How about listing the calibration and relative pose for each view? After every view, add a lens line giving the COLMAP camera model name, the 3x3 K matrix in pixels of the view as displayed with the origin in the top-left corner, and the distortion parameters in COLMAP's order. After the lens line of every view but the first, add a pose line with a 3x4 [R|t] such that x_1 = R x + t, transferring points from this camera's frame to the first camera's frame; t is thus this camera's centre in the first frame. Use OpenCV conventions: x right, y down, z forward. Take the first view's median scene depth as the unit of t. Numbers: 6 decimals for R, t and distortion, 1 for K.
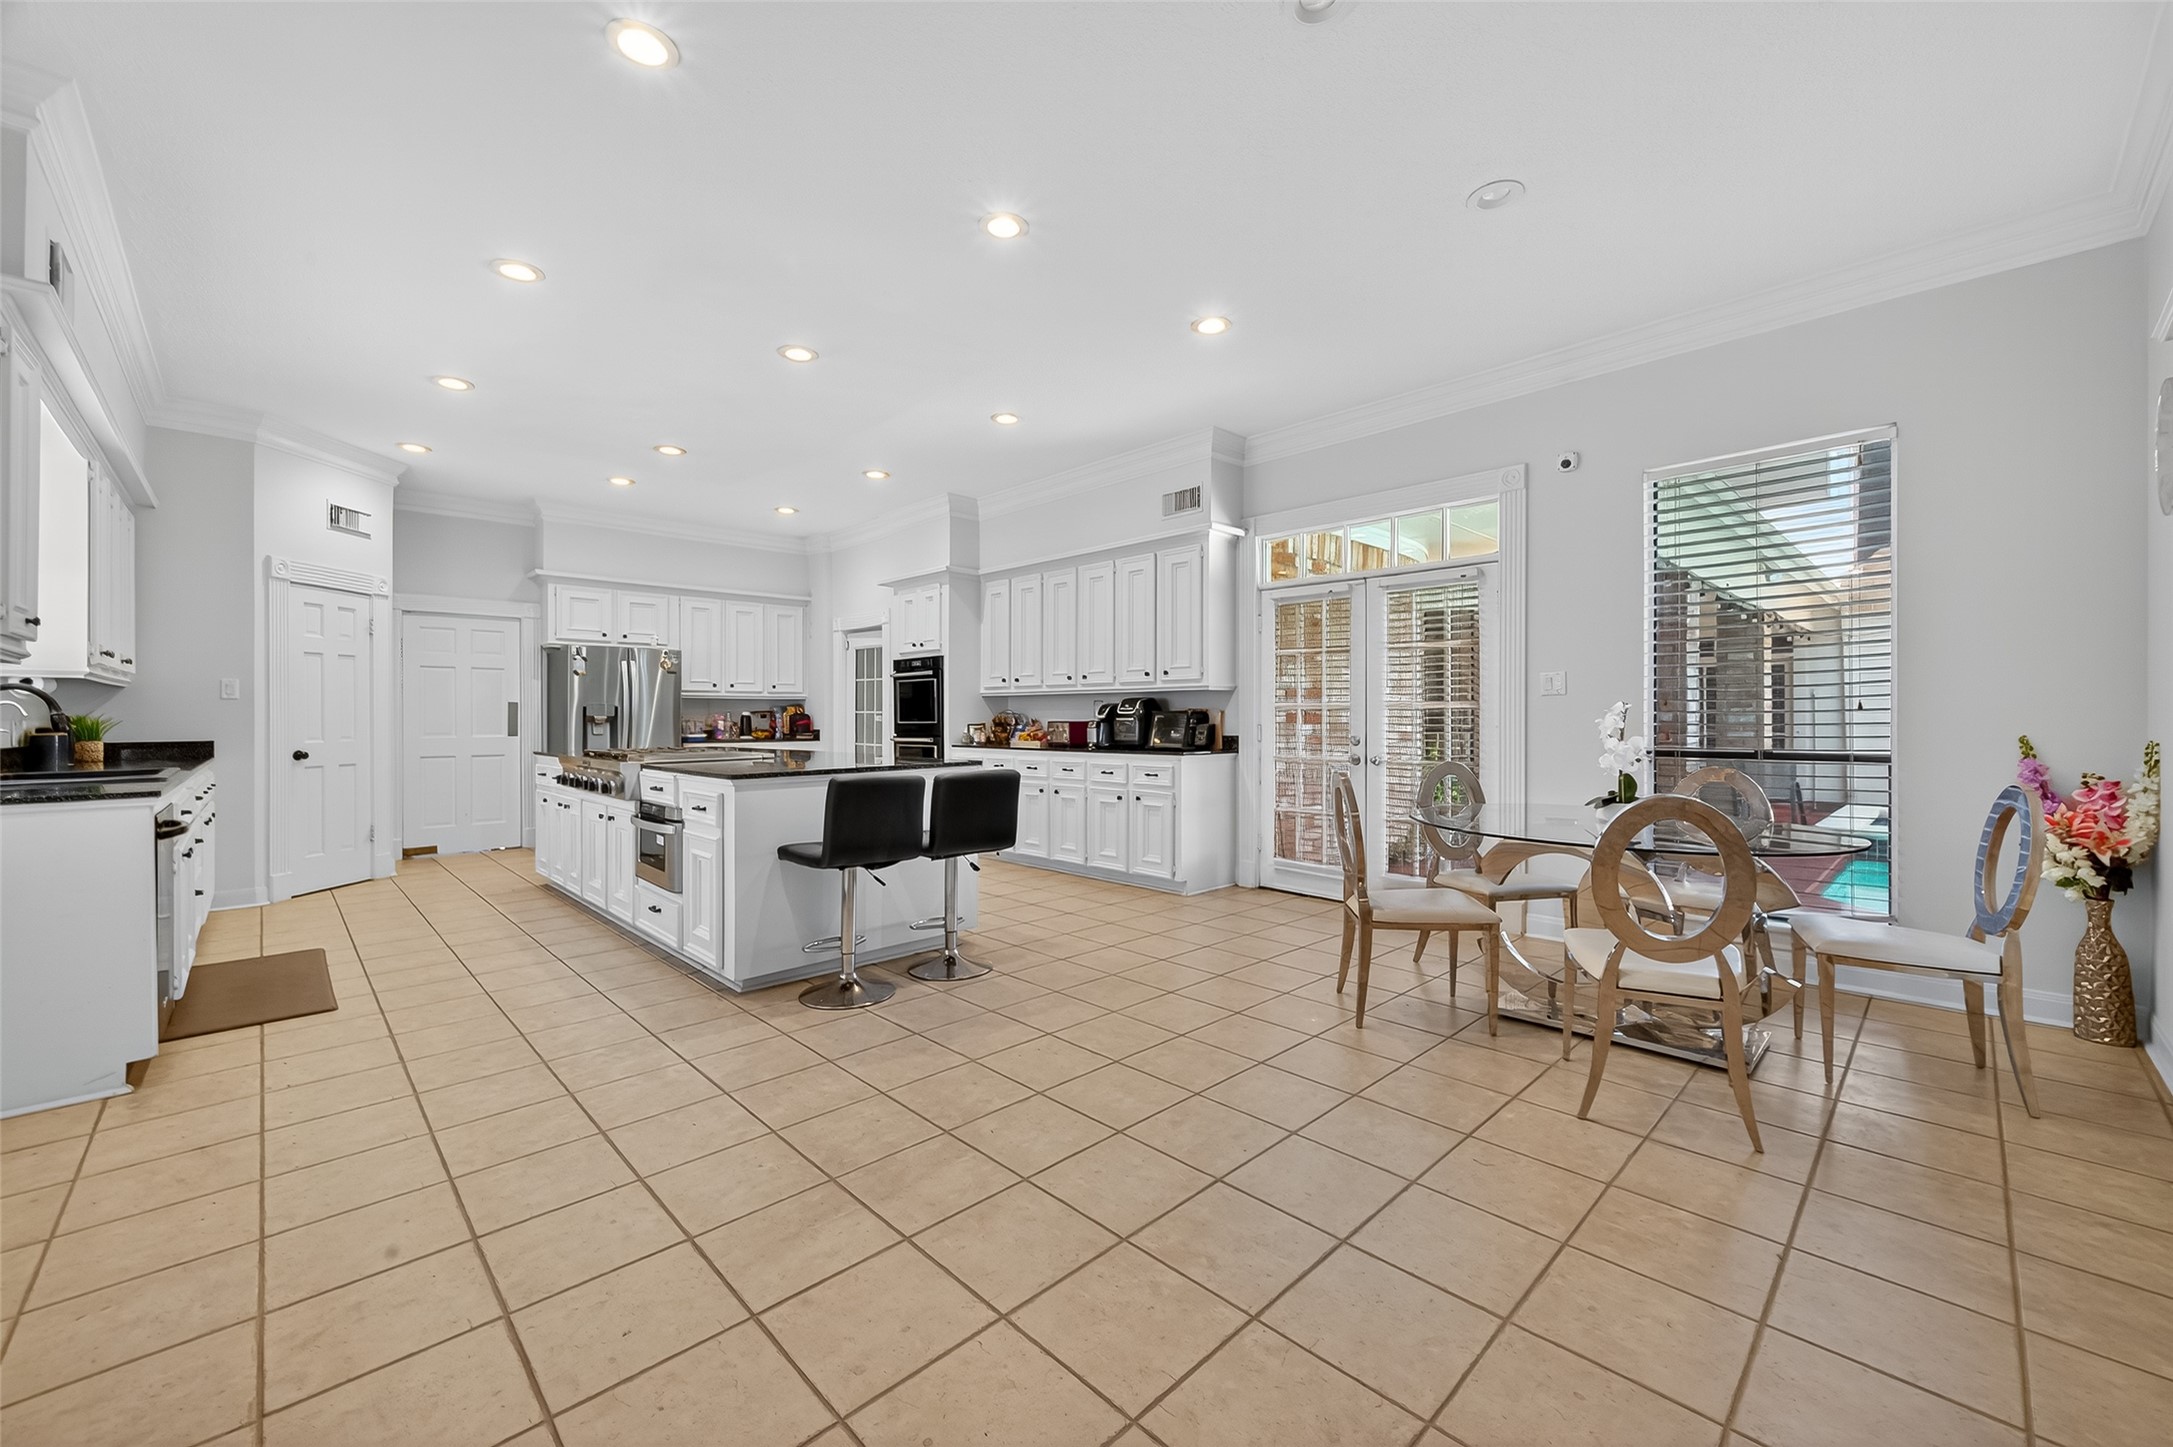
lens RADIAL K [[854.5, 0, 1086.5], [0, 854.5, 712.0], [0, 0, 1]] dist [0.008990, -0.000411]
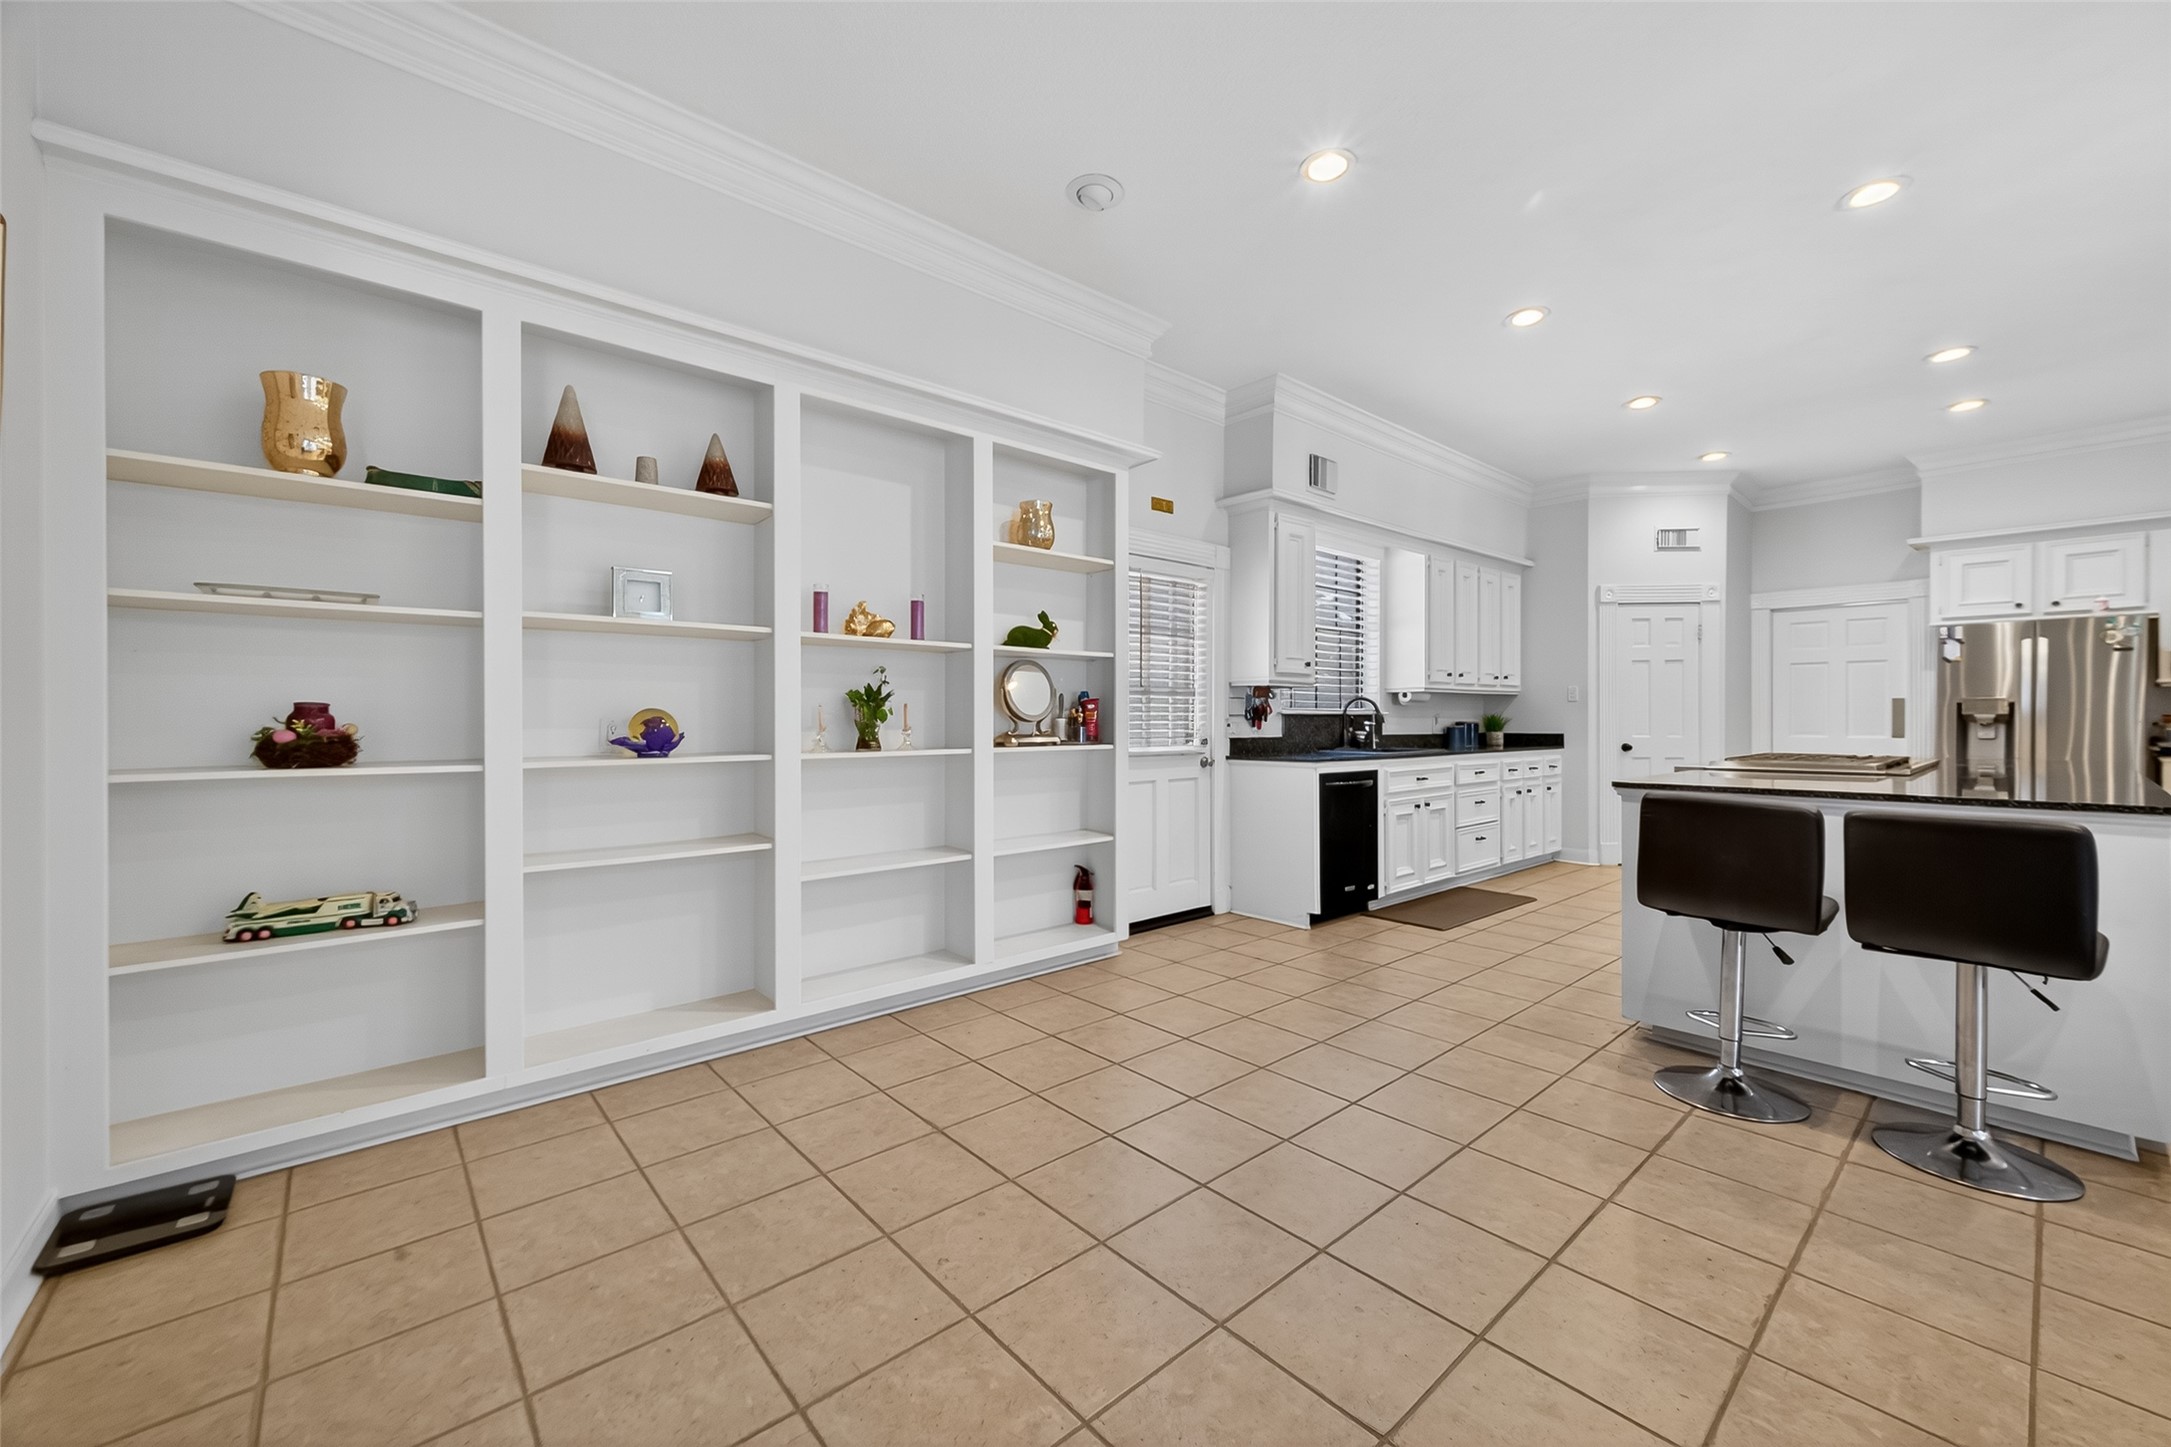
lens RADIAL K [[853.7, 0, 1085.5], [0, 853.7, 712.0], [0, 0, 1]] dist [0.008990, -0.000411]
pose [[-0.060541, -0.003316, -0.998160, 0.376616], [0.005250, 0.999980, -0.003640, 0.001535], [0.998152, -0.005461, -0.060523, 0.380580]]
